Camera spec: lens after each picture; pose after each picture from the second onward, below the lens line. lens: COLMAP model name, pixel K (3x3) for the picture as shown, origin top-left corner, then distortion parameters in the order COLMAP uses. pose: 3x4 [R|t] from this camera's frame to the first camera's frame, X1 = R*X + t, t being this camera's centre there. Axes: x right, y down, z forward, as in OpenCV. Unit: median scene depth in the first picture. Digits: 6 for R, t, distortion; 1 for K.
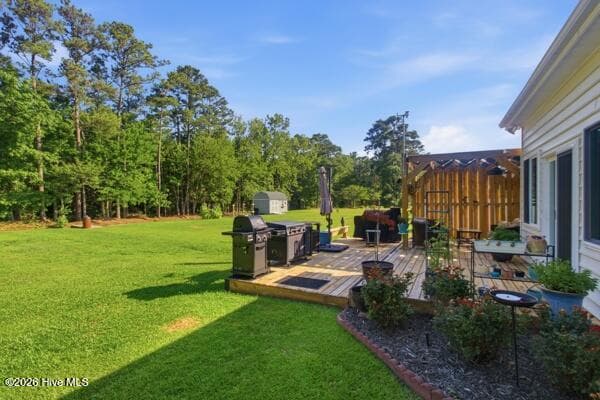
lens RADIAL K [[283.0, 0, 300.0], [0, 283.0, 200.0], [0, 0, 1]] dist [0.003356, 0.000492]
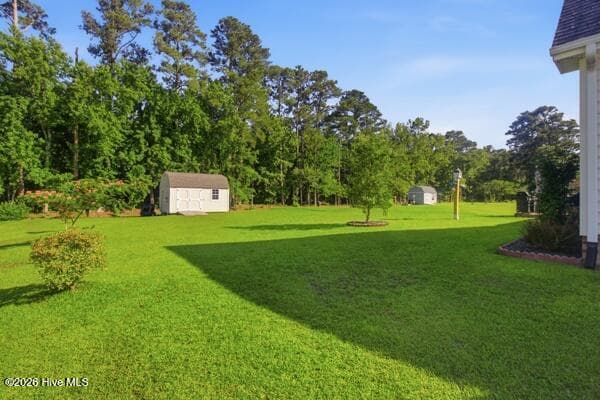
lens RADIAL K [[283.0, 0, 300.0], [0, 283.0, 200.0], [0, 0, 1]] dist [0.003356, 0.000492]
pose [[0.934041, 0.013038, -0.356928, -0.100868], [-0.008717, 0.999868, 0.013712, 0.011199], [0.357059, -0.009696, 0.934031, -0.200812]]
